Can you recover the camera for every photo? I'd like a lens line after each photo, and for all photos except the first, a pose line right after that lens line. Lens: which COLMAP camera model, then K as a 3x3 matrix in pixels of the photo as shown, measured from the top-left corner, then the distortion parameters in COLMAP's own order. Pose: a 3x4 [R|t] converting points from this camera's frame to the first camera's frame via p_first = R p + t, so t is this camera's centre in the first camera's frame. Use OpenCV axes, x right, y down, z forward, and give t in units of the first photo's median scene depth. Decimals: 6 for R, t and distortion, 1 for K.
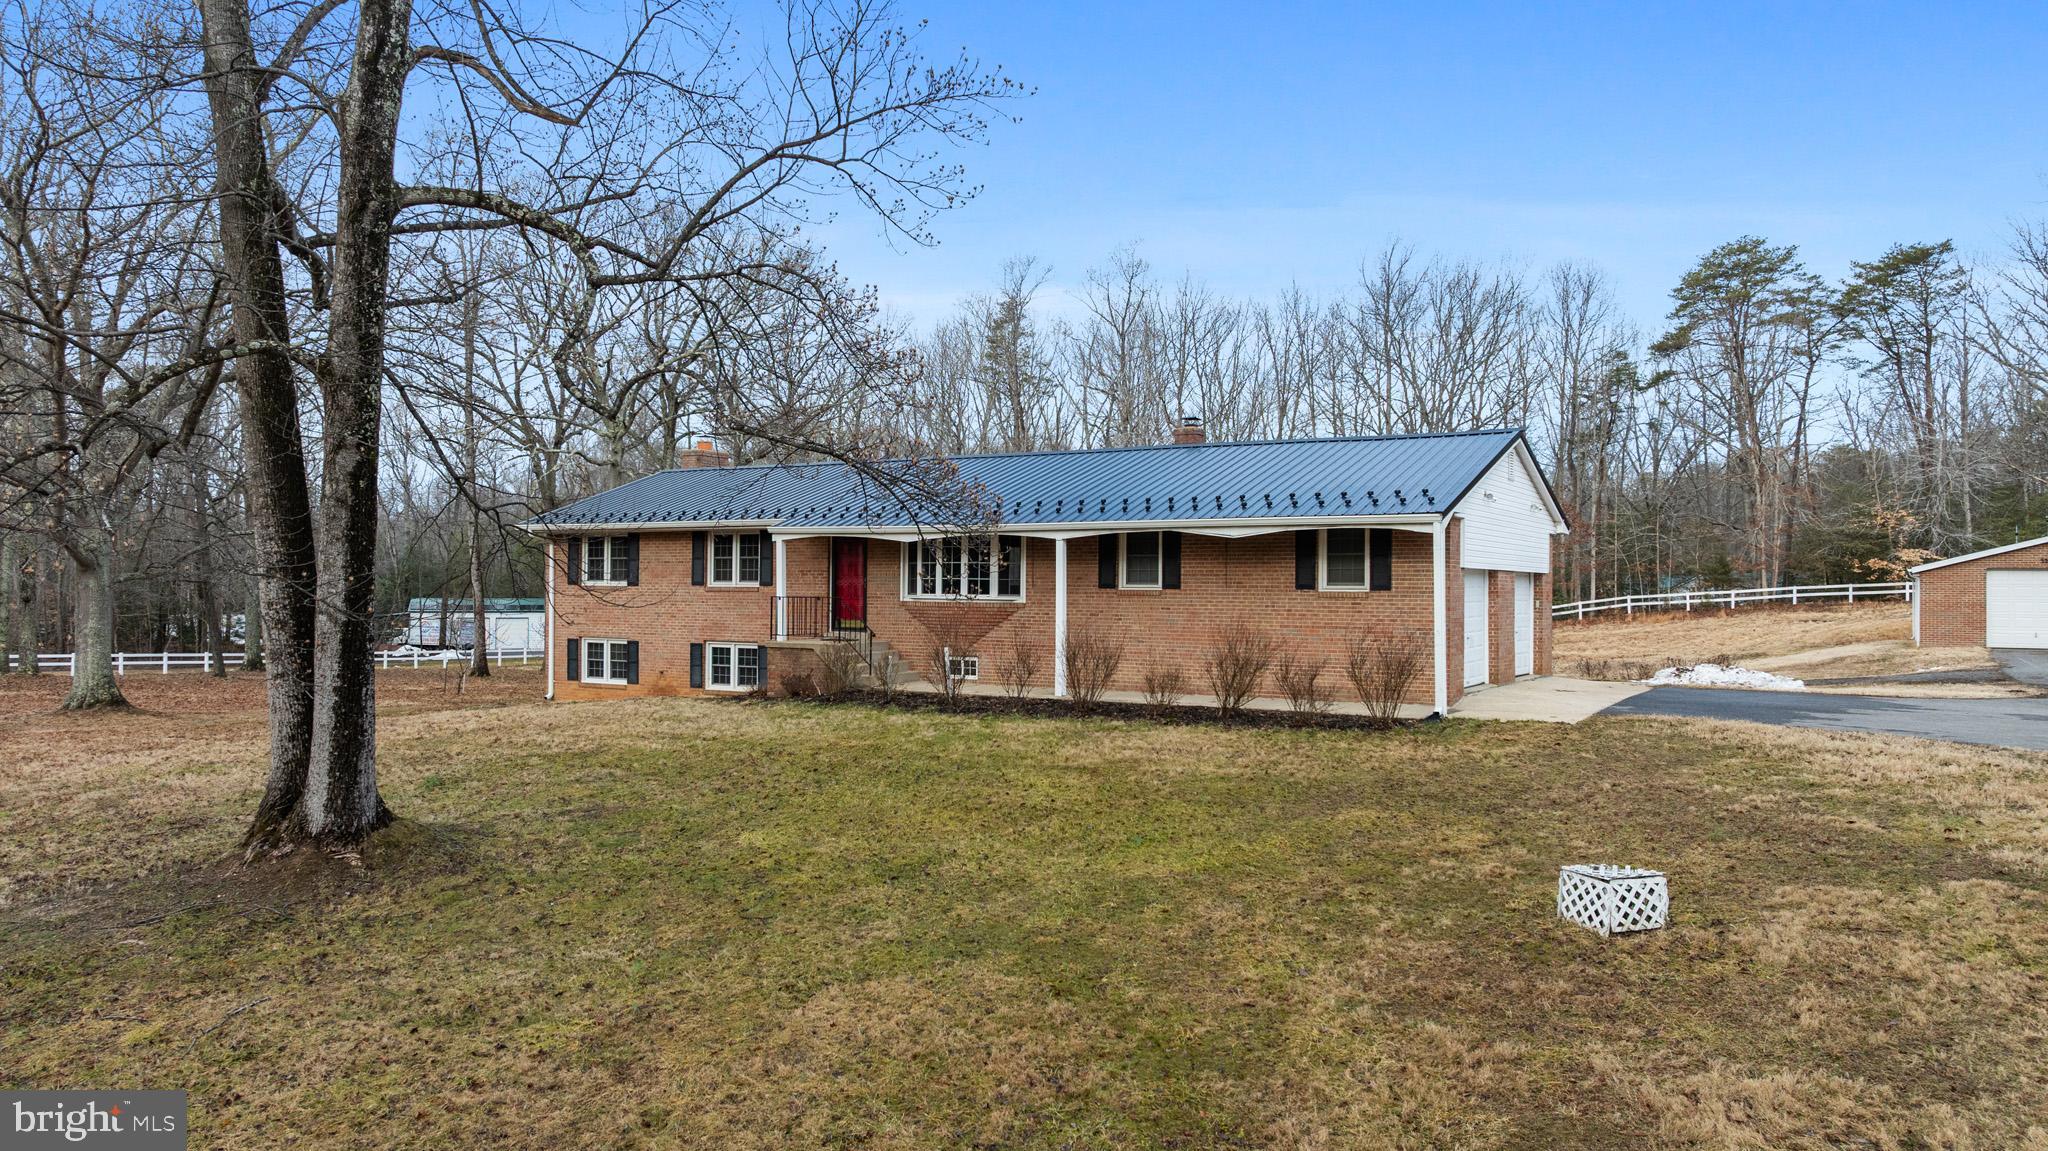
lens RADIAL K [[1464.4, 0, 1024.0], [0, 1464.4, 575.5], [0, 0, 1]] dist [-0.049616, 0.064844]
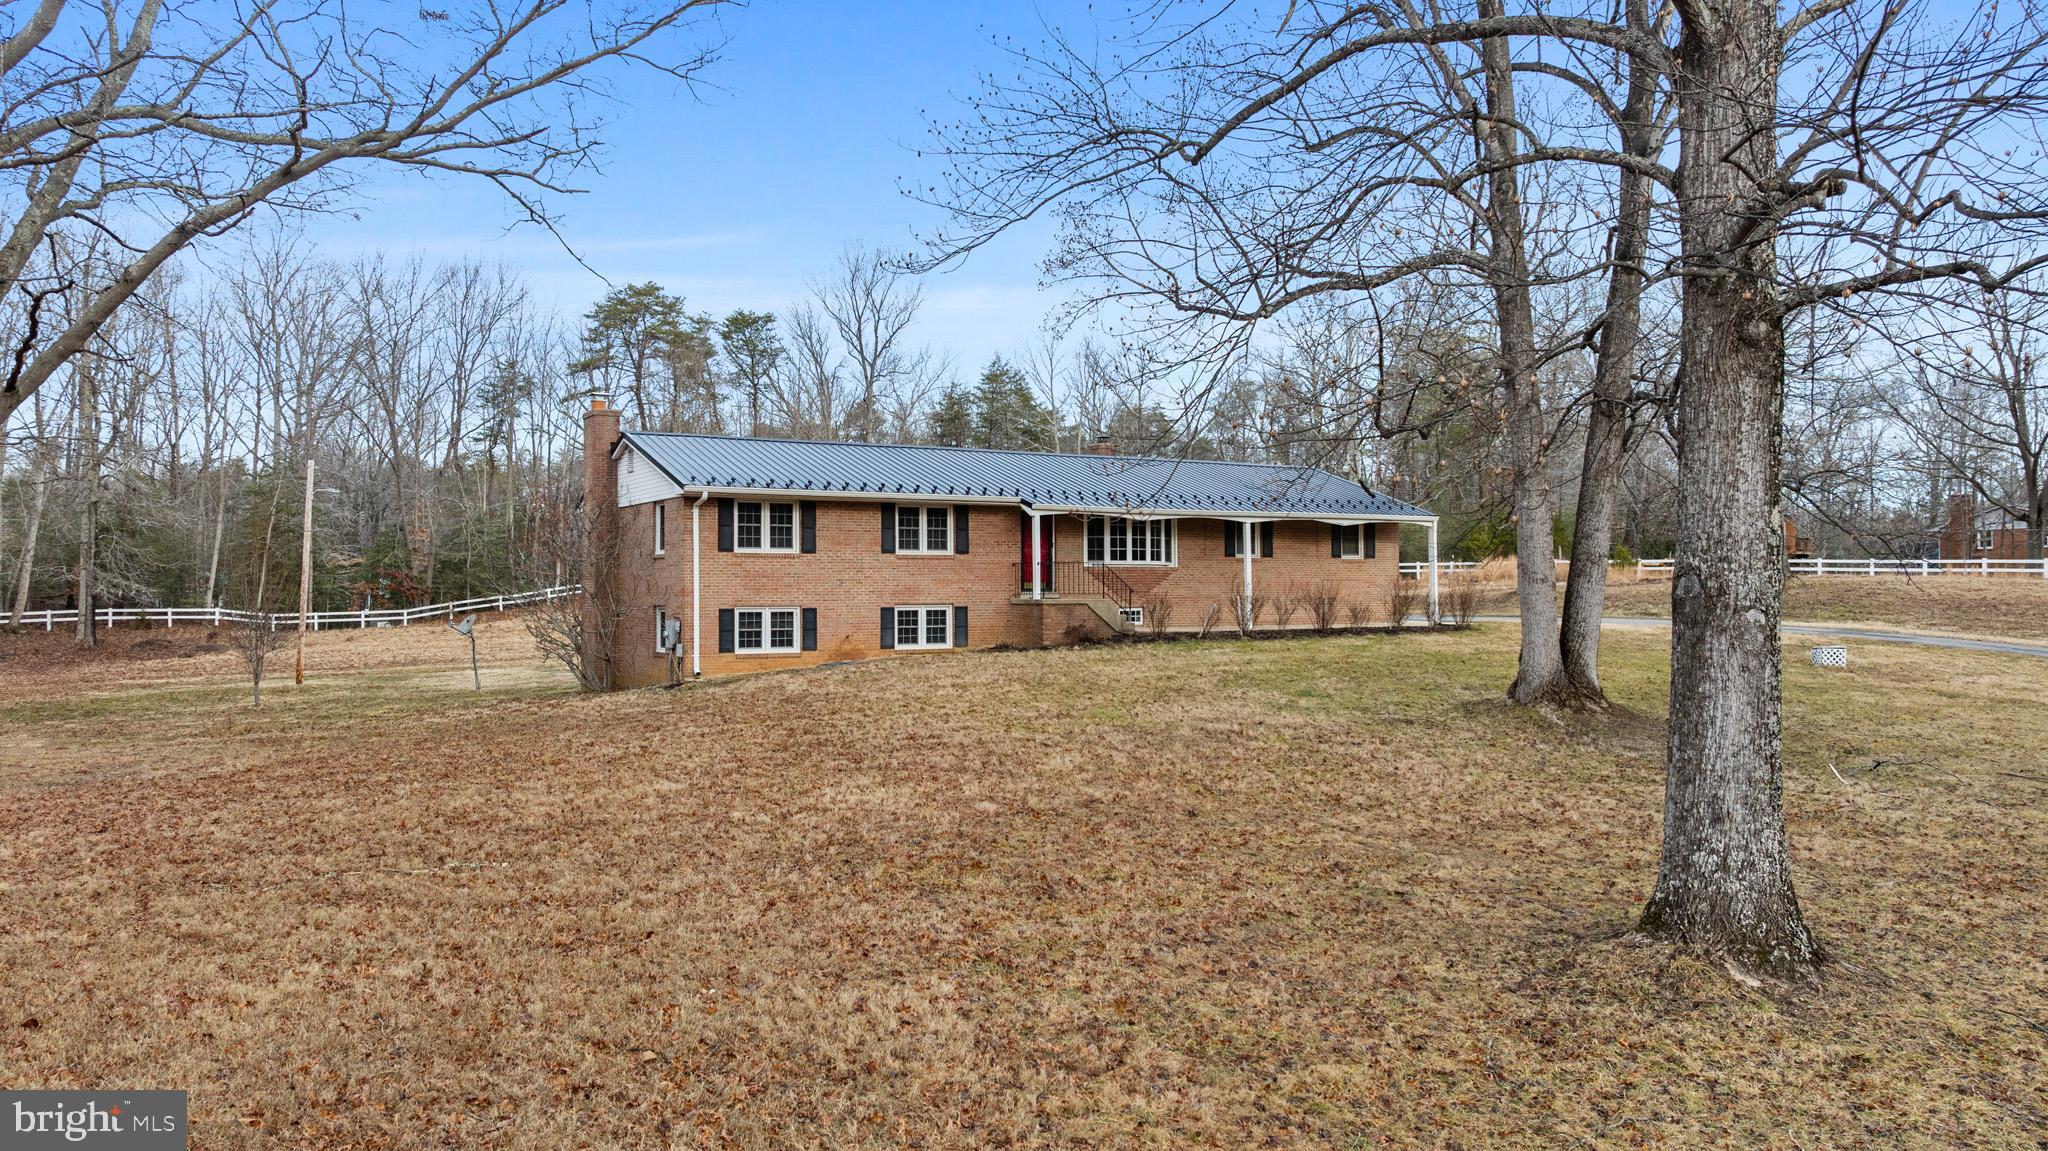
lens RADIAL K [[1464.4, 0, 1024.0], [0, 1464.4, 575.5], [0, 0, 1]] dist [-0.049616, 0.064844]
pose [[0.473409, -0.000094, 0.880843, -1.120995], [-0.000775, 1.000000, 0.000523, 0.022533], [-0.880842, -0.000931, 0.473409, 0.407113]]
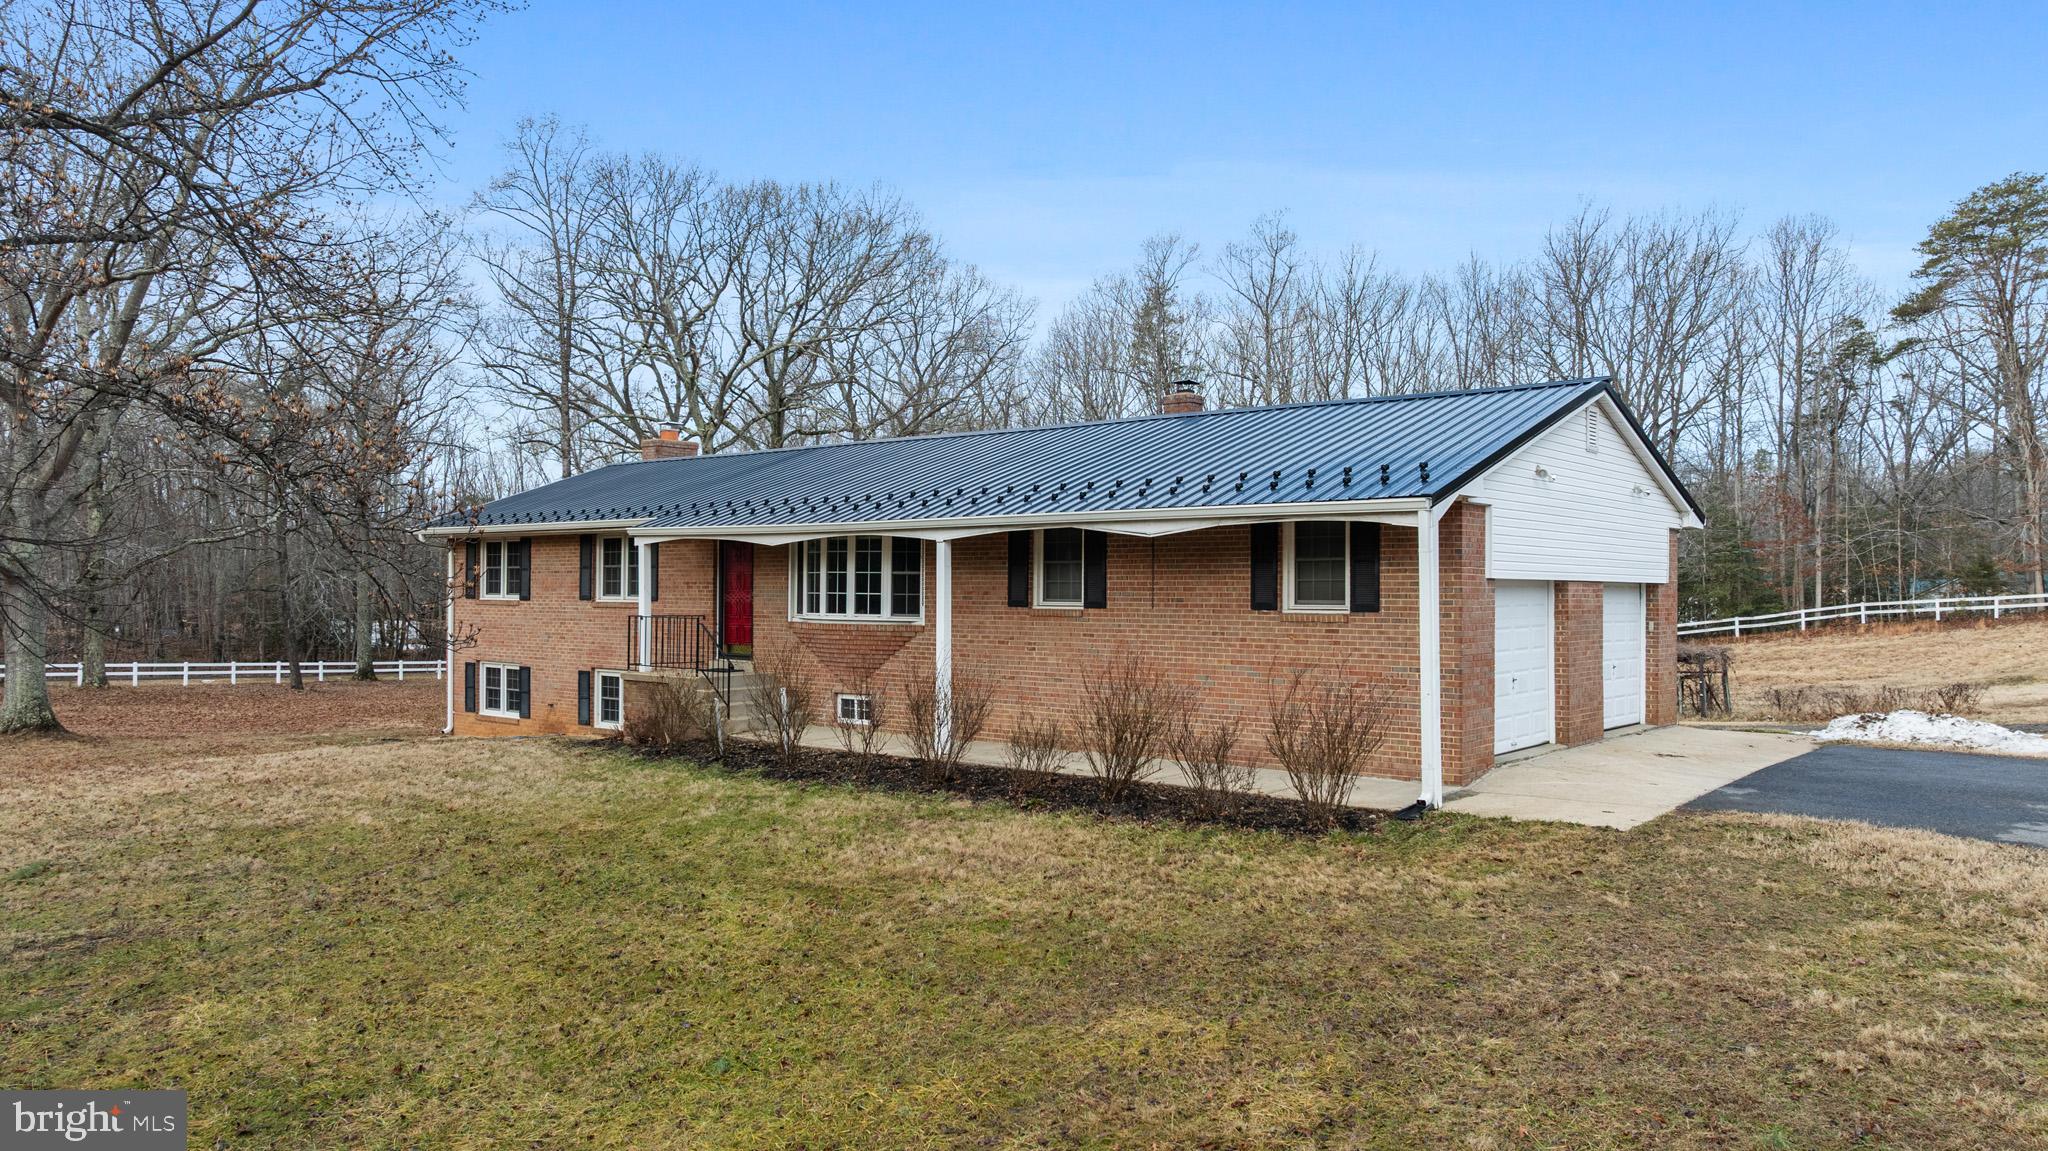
lens RADIAL K [[1464.4, 0, 1024.0], [0, 1464.4, 575.5], [0, 0, 1]] dist [-0.049616, 0.064844]
pose [[0.989201, -0.003640, -0.146520, 0.140643], [0.003354, 0.999992, -0.002195, -0.004540], [0.146527, 0.001679, 0.989205, 0.226395]]
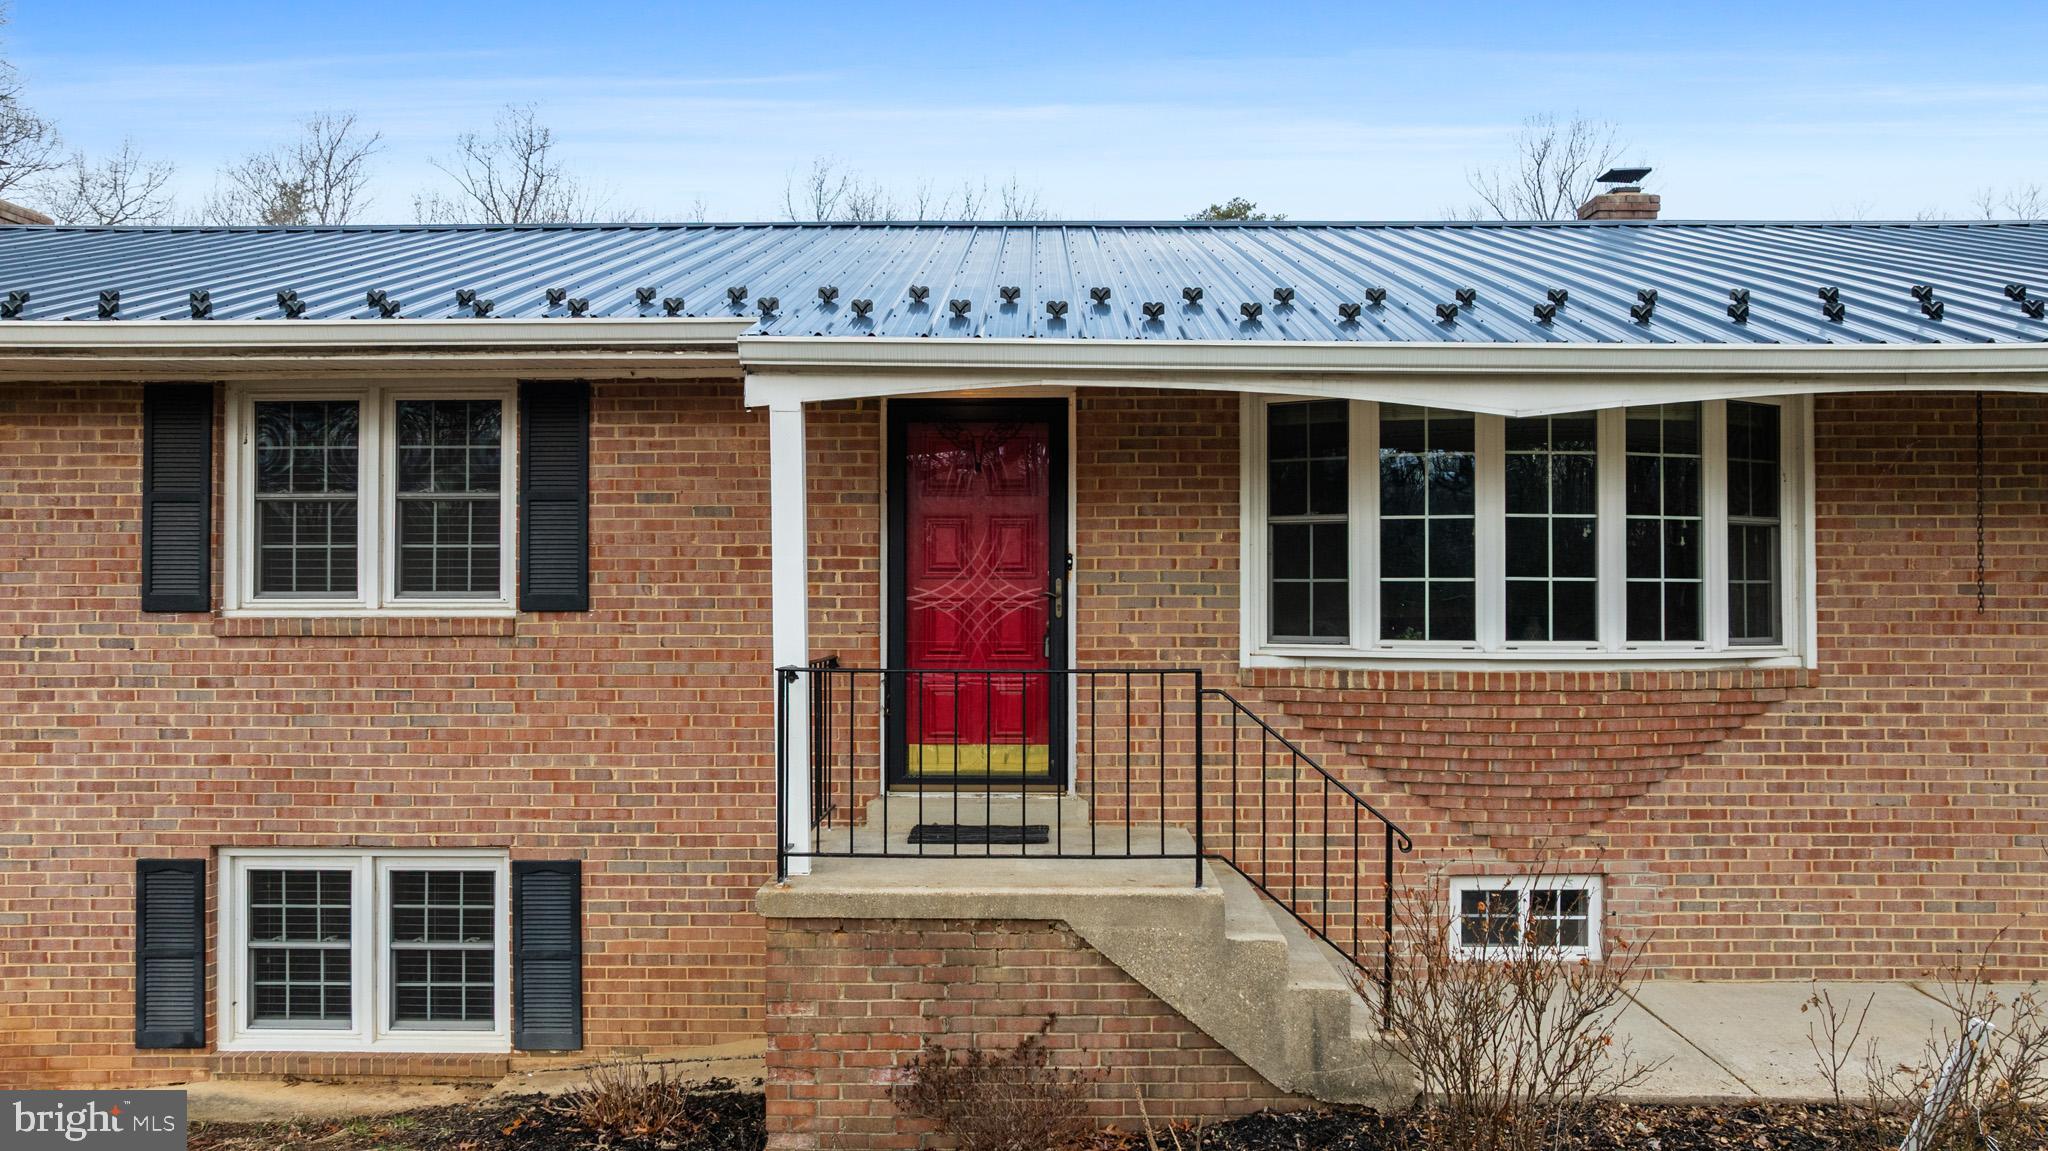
lens RADIAL K [[1474.4, 0, 1024.0], [0, 1474.4, 575.5], [0, 0, 1]] dist [-0.018443, -0.001256]
pose [[0.860016, -0.002874, 0.510258, -0.226630], [0.002106, 0.999996, 0.002083, 0.000689], [-0.510262, -0.000717, 0.860019, 0.730144]]
